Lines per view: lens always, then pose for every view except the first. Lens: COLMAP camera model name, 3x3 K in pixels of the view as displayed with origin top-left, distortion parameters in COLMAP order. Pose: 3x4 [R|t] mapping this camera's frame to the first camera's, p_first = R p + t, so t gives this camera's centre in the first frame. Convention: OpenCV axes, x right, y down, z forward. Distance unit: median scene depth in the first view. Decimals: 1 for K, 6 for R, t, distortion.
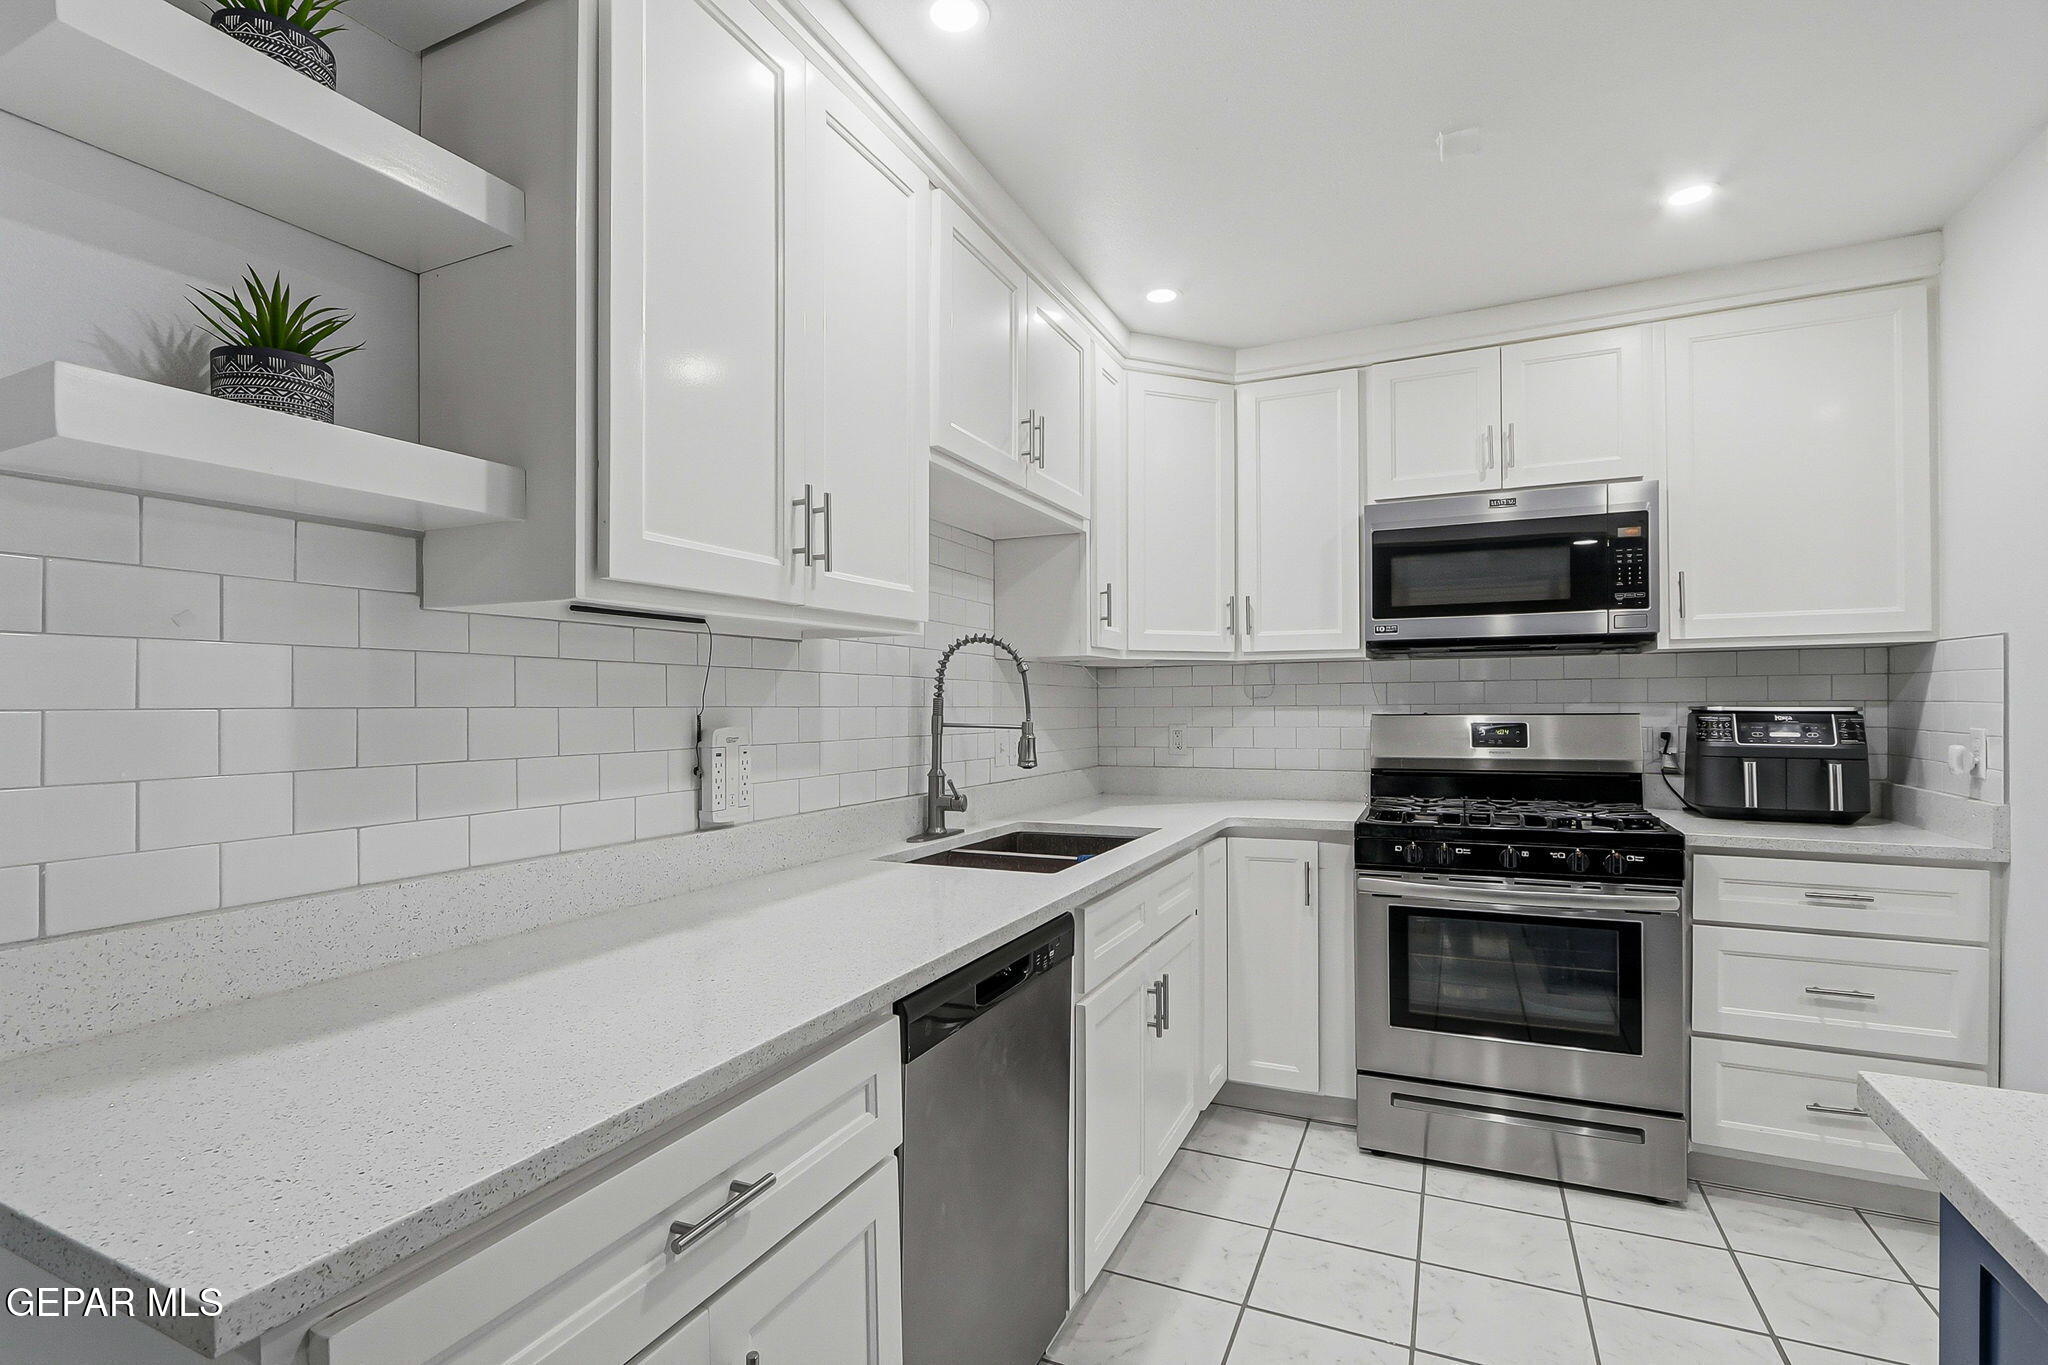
lens RADIAL K [[973.9, 0, 988.9], [0, 973.9, 701.7], [0, 0, 1]] dist [-0.019123, 0.003488]
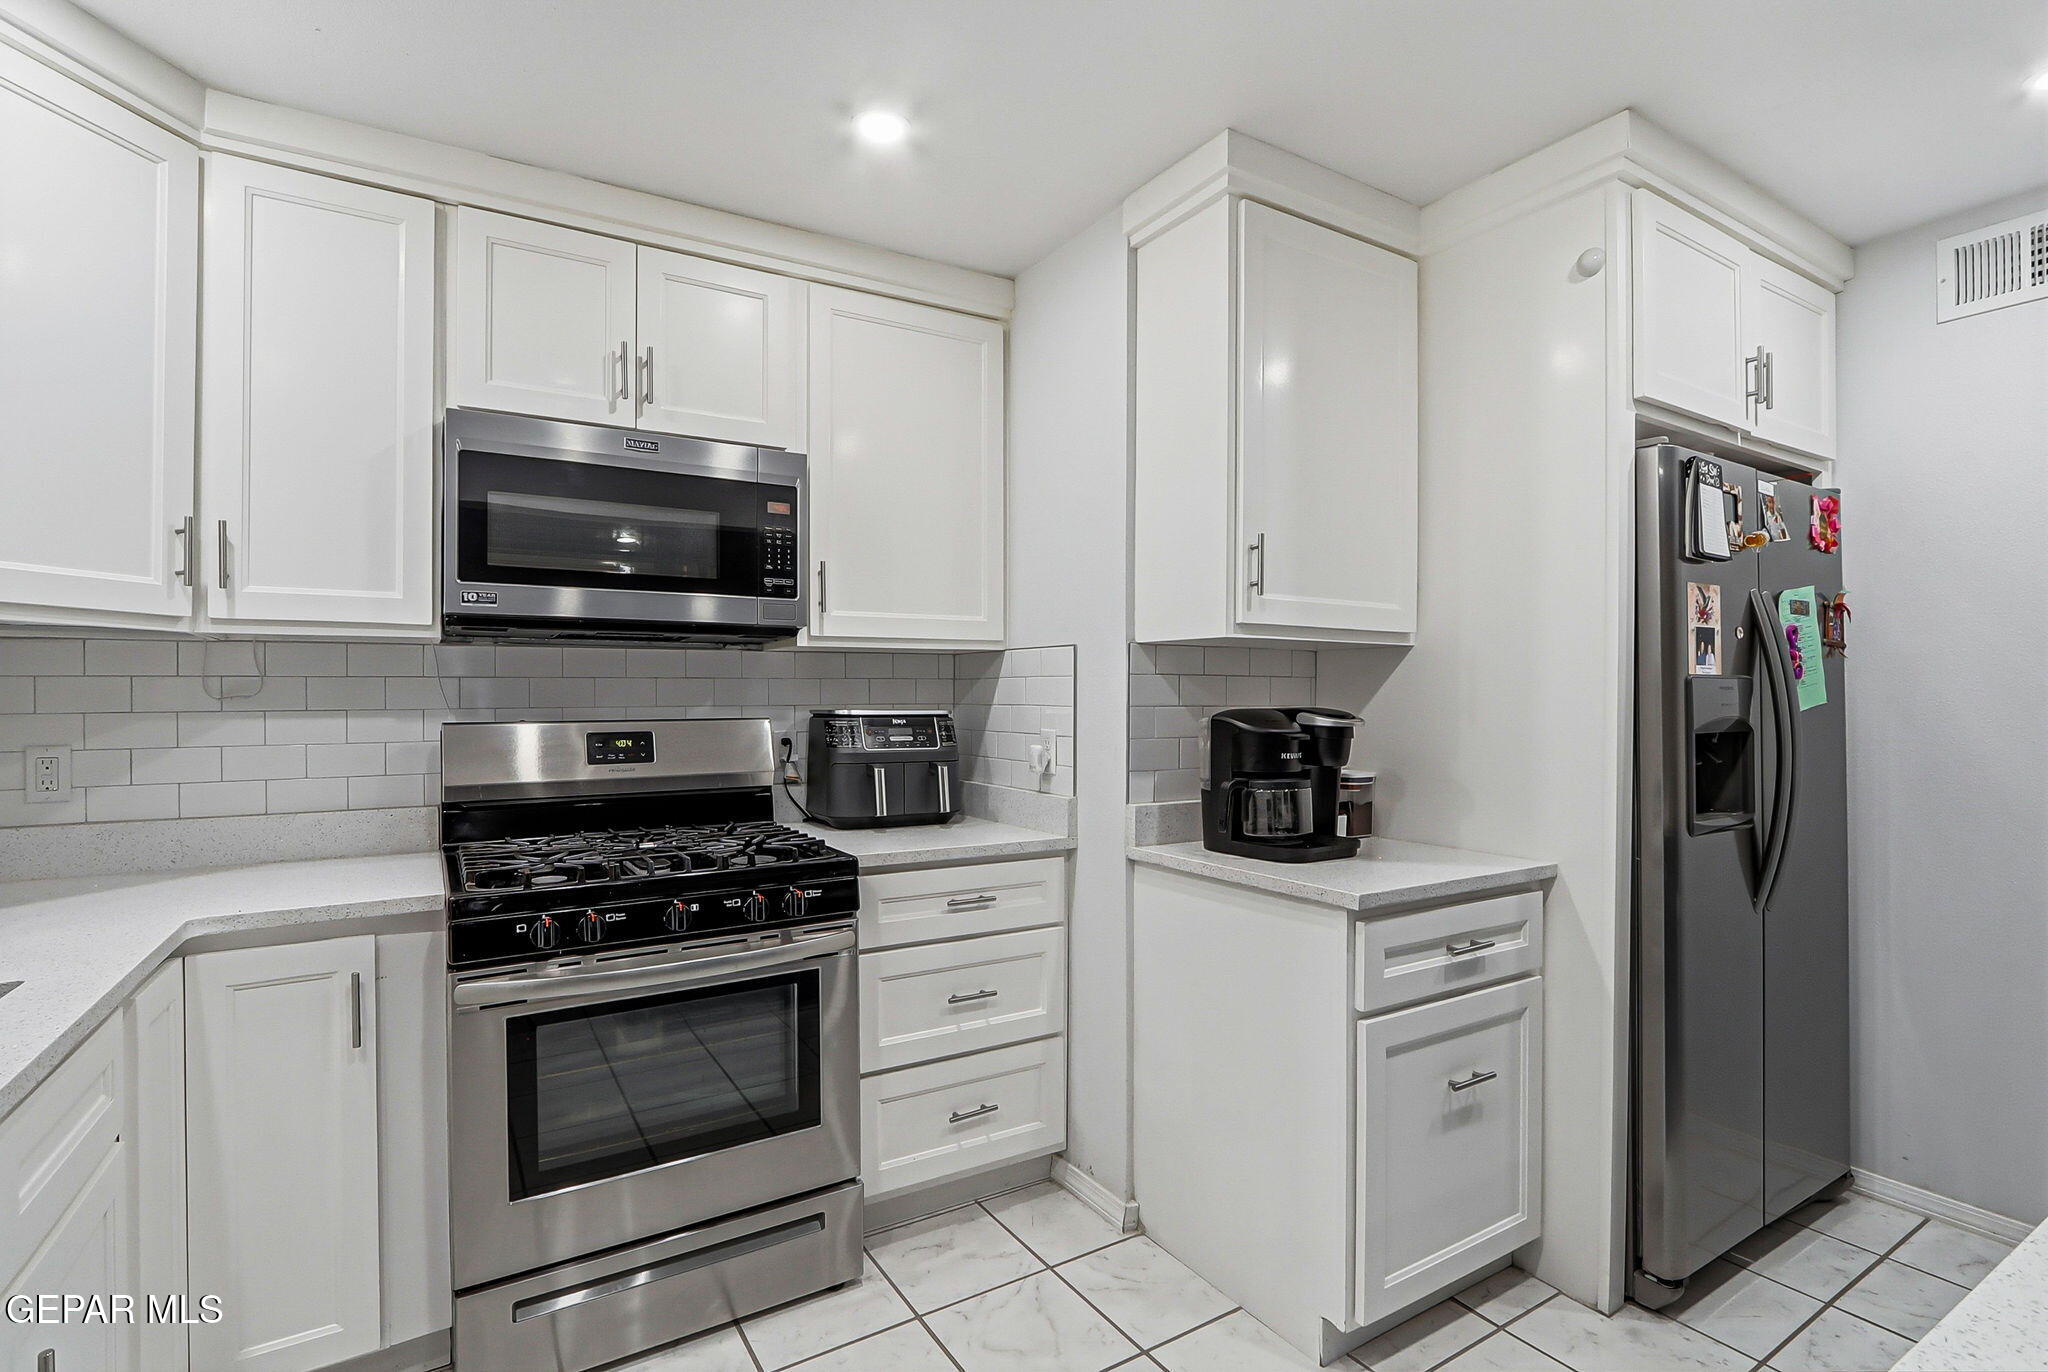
lens RADIAL K [[973.9, 0, 1017.4], [0, 973.9, 695.7], [0, 0, 1]] dist [-0.019123, 0.003488]
pose [[0.536079, 0.006919, 0.844139, 0.046115], [-0.001851, 0.999974, -0.007021, -0.002832], [-0.844165, 0.002201, 0.536078, 0.360085]]
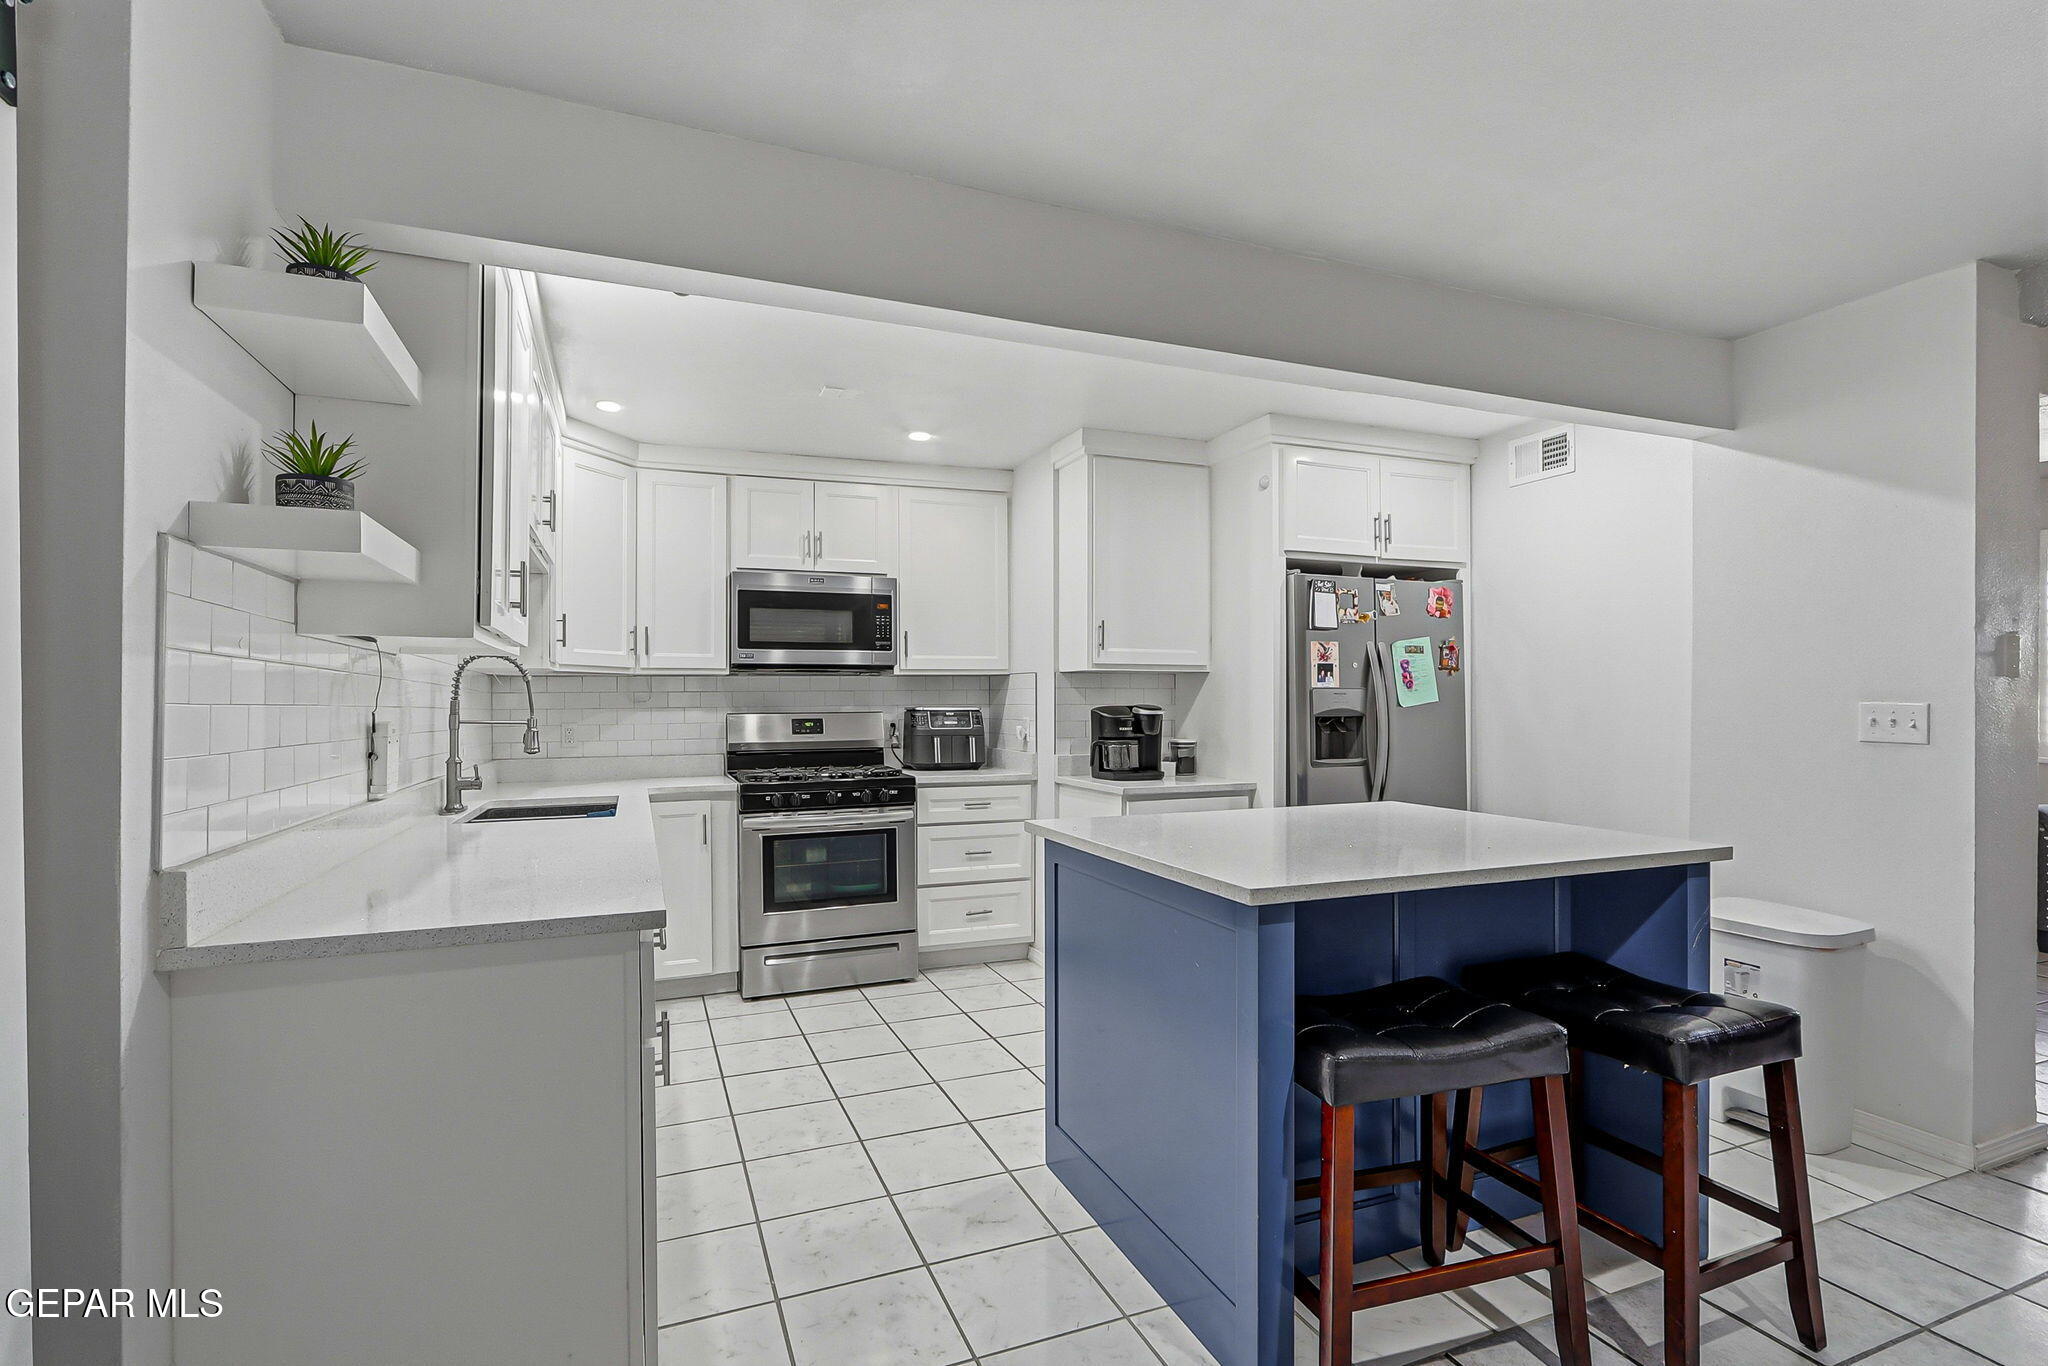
lens RADIAL K [[973.9, 0, 1029.9], [0, 973.9, 699.4], [0, 0, 1]] dist [-0.019123, 0.003488]
pose [[0.669151, 0.005606, 0.743106, -0.457184], [0.001147, 0.999963, -0.008576, 0.005707], [-0.743126, 0.006591, 0.669119, -0.361048]]
